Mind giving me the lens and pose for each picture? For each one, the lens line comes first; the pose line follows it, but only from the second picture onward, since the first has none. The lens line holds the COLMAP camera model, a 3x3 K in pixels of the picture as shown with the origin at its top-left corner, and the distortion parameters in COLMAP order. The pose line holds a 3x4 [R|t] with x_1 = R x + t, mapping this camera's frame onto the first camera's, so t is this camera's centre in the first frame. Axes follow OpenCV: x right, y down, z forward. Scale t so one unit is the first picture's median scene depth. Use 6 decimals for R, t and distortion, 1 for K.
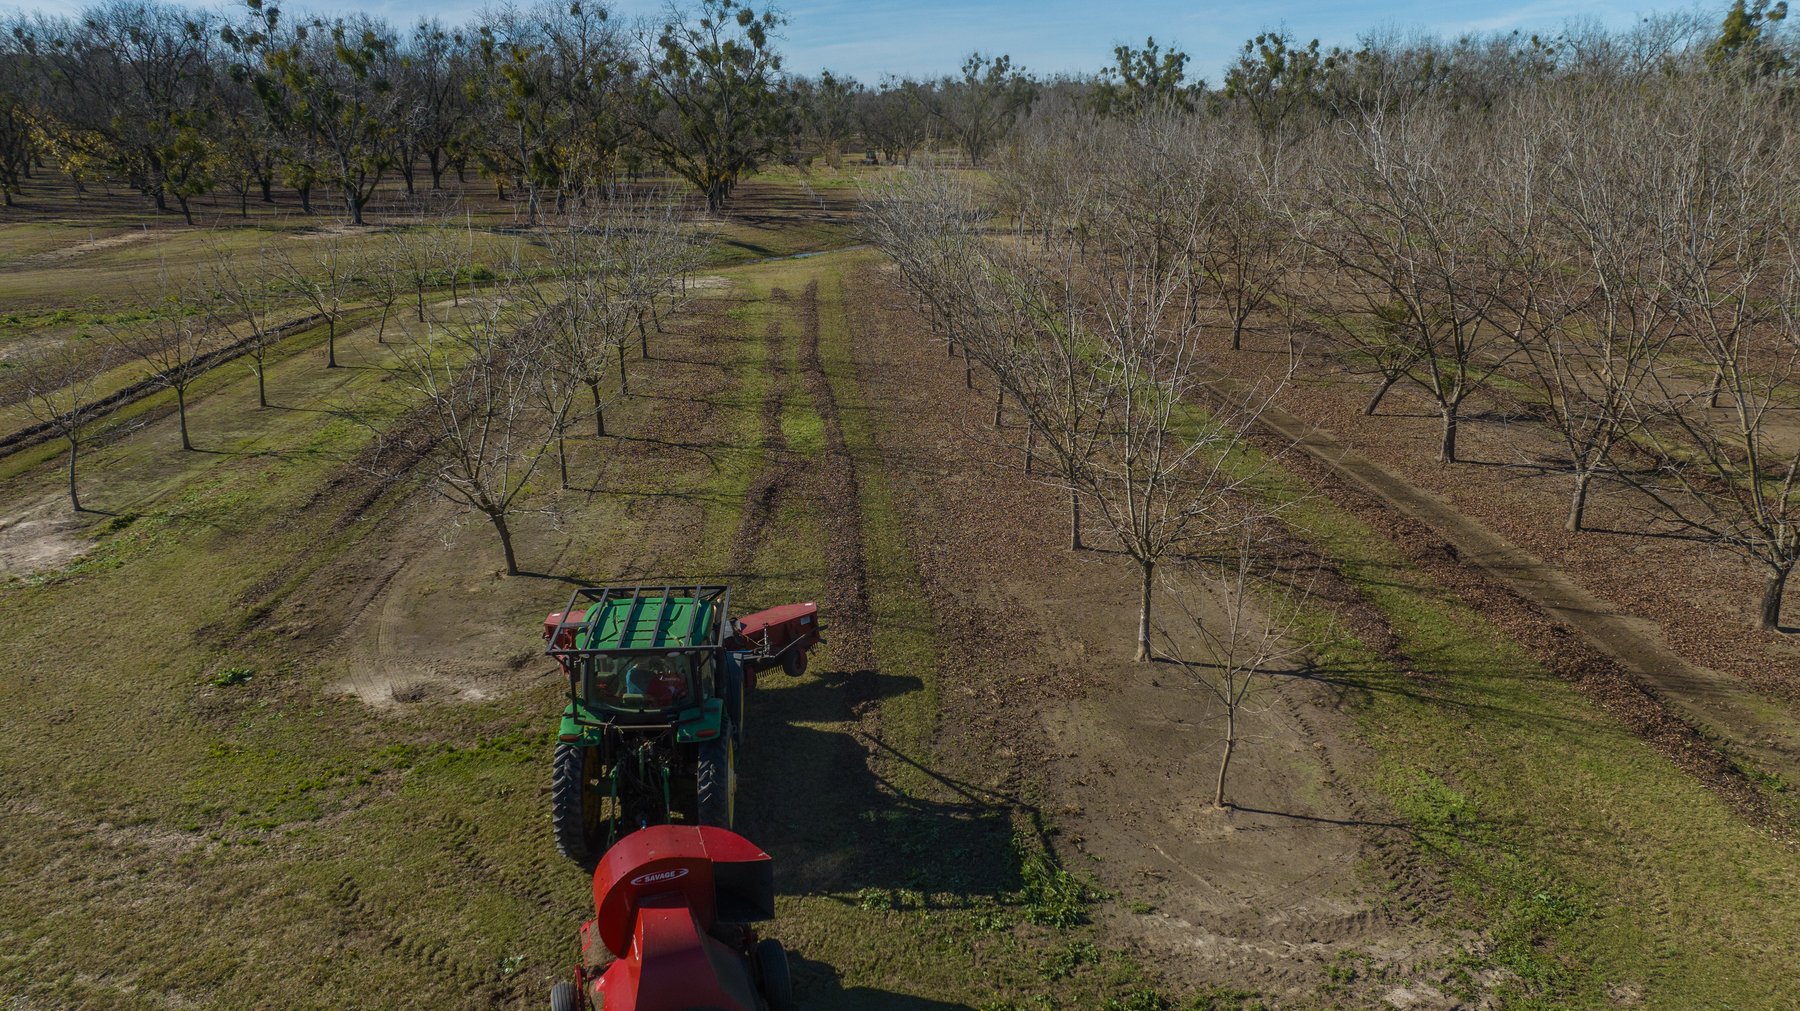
lens RADIAL K [[1264.9, 0, 900.3], [0, 1264.9, 504.8], [0, 0, 1]] dist [-0.029907, 0.028434]
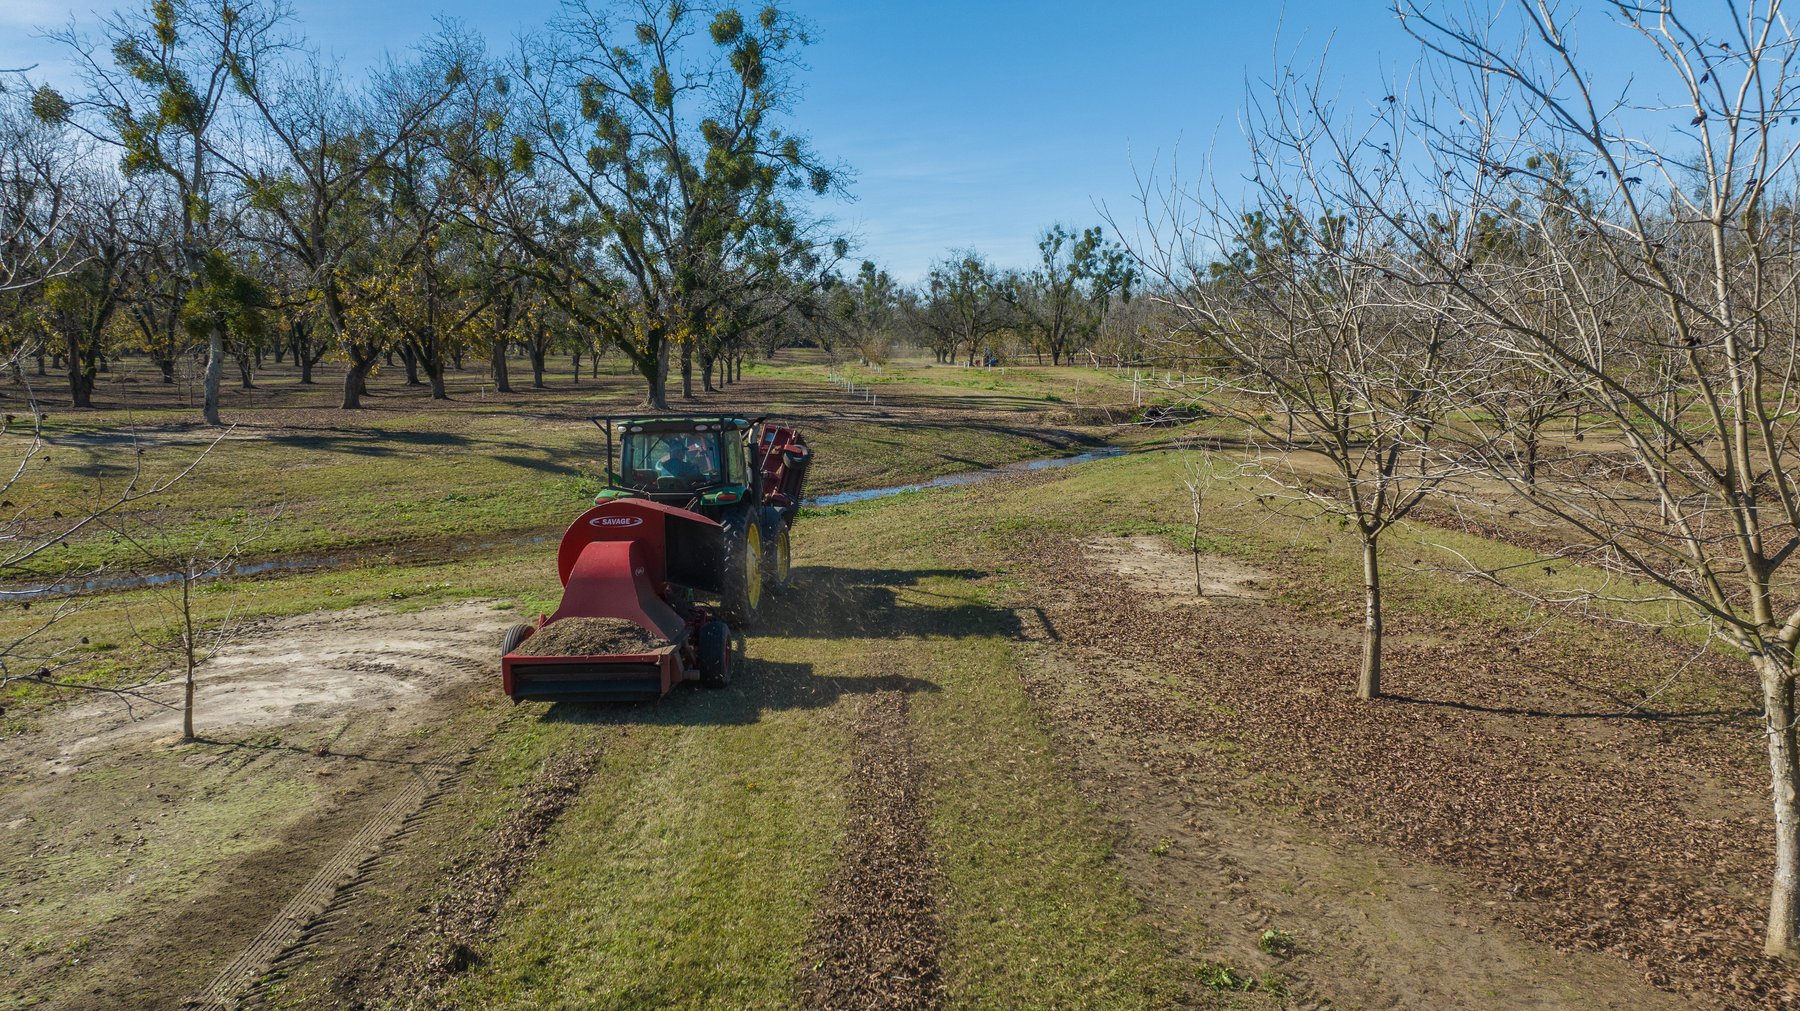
lens RADIAL K [[1264.9, 0, 893.8], [0, 1264.9, 510.1], [0, 0, 1]] dist [-0.029907, 0.028434]
pose [[0.999639, 0.003840, -0.026583, -0.036678], [-0.008196, 0.986134, -0.165749, -0.098607], [0.025578, 0.165907, 0.985810, 0.467958]]
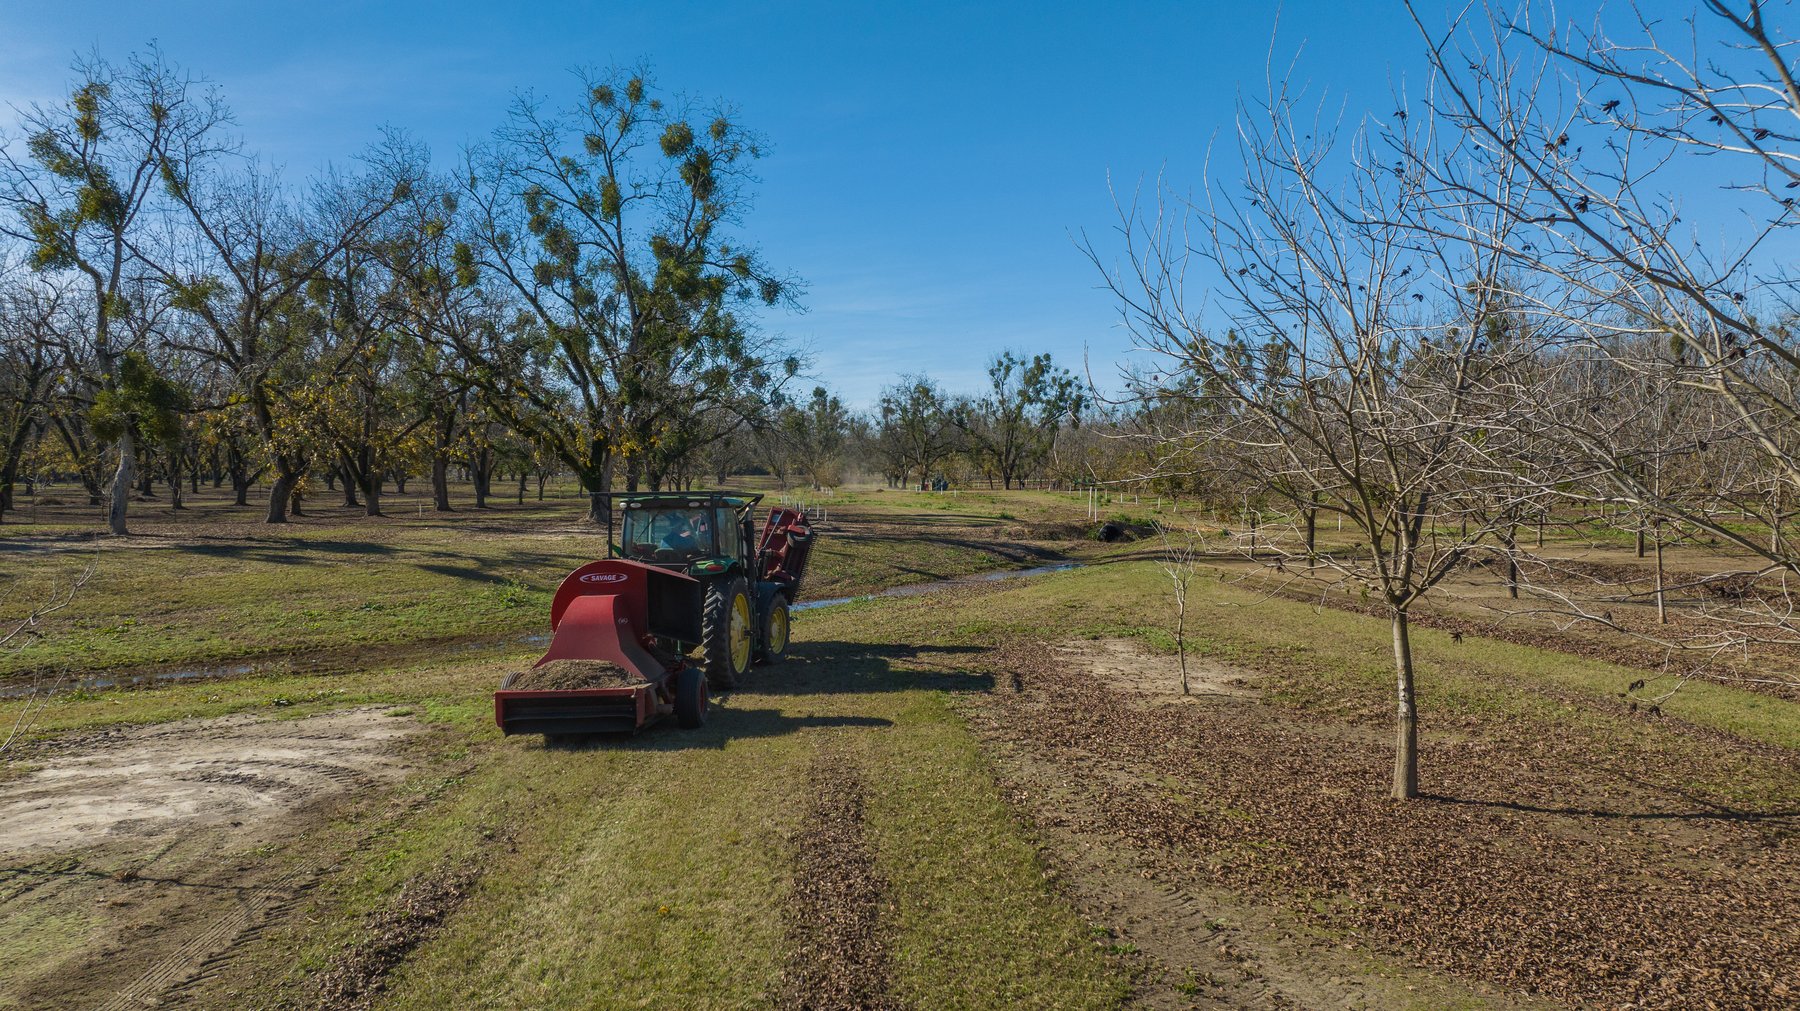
lens RADIAL K [[1264.9, 0, 895.9], [0, 1264.9, 512.2], [0, 0, 1]] dist [-0.029907, 0.028434]
pose [[0.999912, 0.000610, 0.013240, -0.037061], [0.002905, 0.964567, -0.263821, -0.097105], [-0.012931, 0.263836, 0.964481, 0.483665]]
